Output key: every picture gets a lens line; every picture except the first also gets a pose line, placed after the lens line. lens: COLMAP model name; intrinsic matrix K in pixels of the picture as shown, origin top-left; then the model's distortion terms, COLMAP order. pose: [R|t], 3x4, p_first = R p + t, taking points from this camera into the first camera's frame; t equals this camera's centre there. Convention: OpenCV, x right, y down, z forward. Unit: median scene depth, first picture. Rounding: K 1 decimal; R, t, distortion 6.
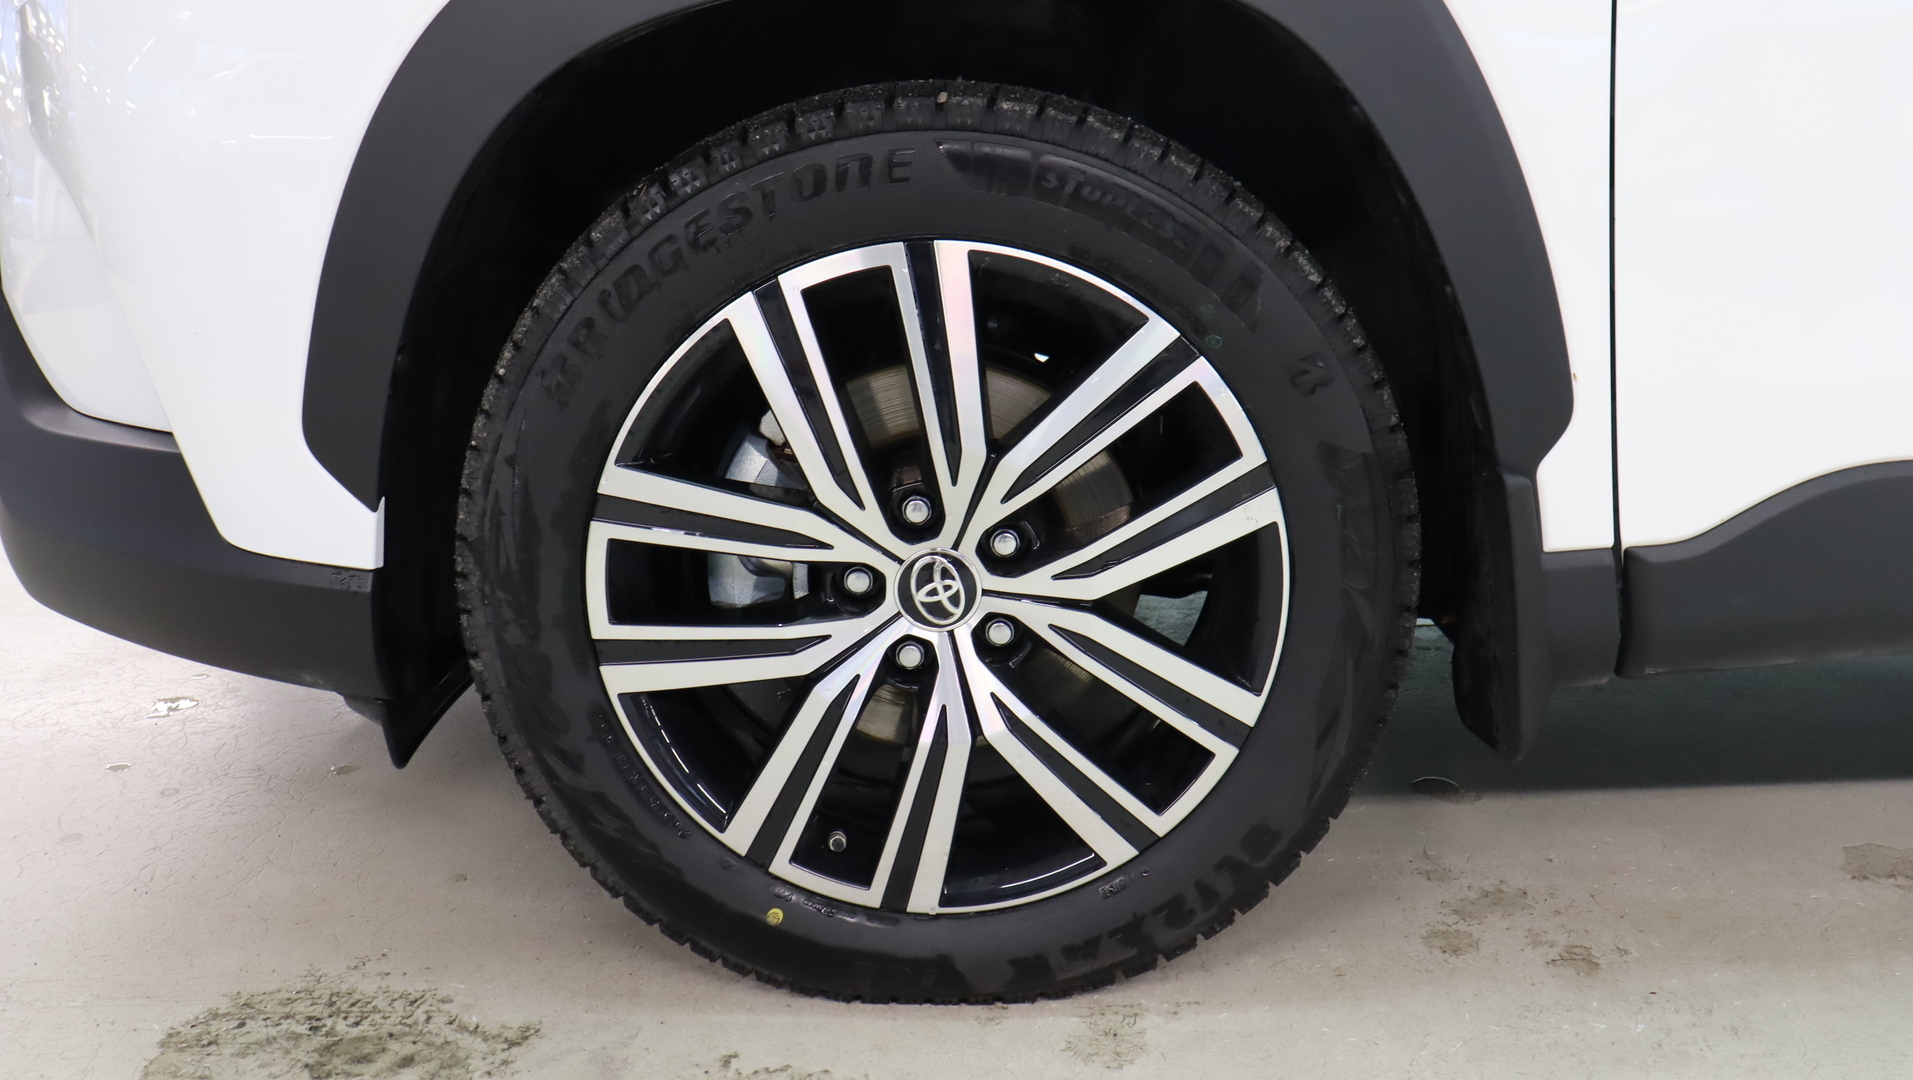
lens RADIAL K [[1681.7, 0, 956.5], [0, 1681.7, 540.0], [0, 0, 1]] dist [-0.126589, 0.002023]
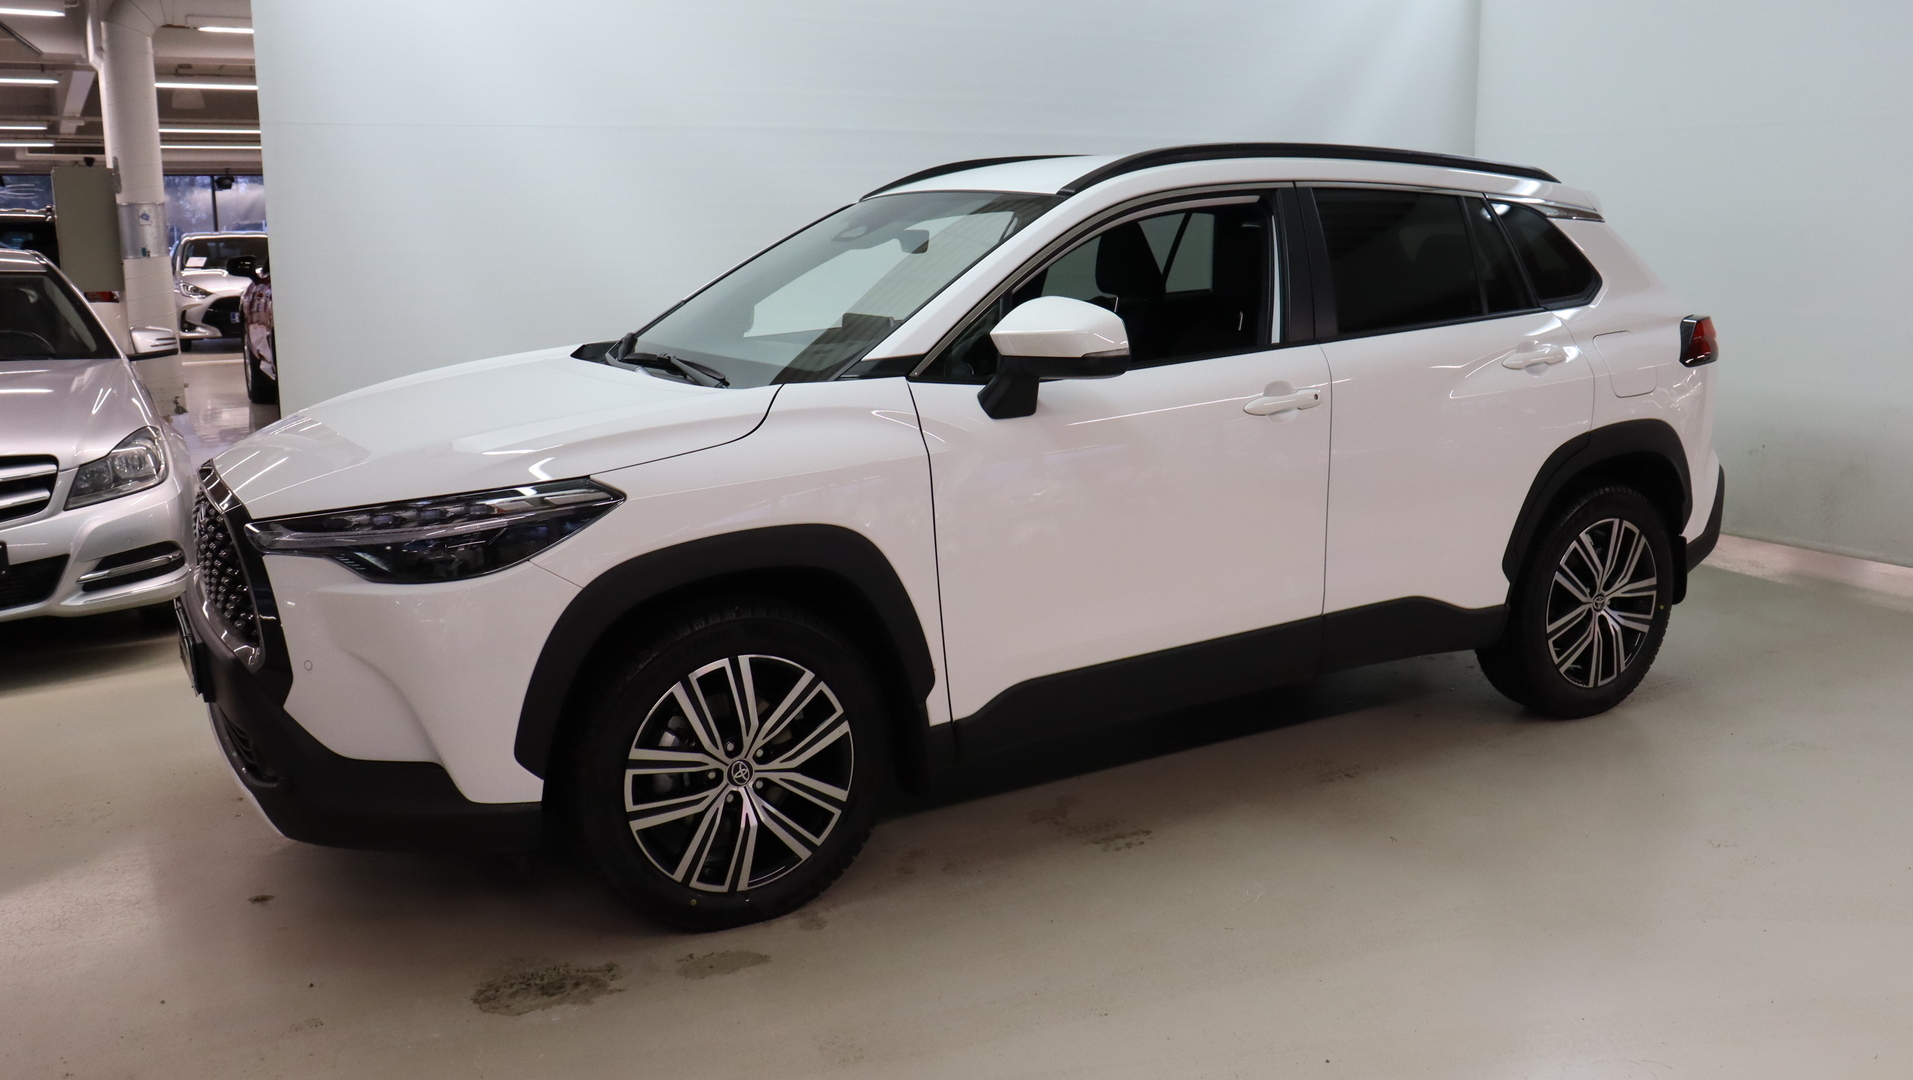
lens RADIAL K [[1517.6, 0, 956.5], [0, 1517.6, 540.0], [0, 0, 1]] dist [-0.152818, 0.081541]
pose [[0.864583, -0.098457, 0.492750, -0.910039], [0.133491, 0.990384, -0.036336, -0.218464], [-0.484434, 0.097193, 0.869412, -1.421775]]
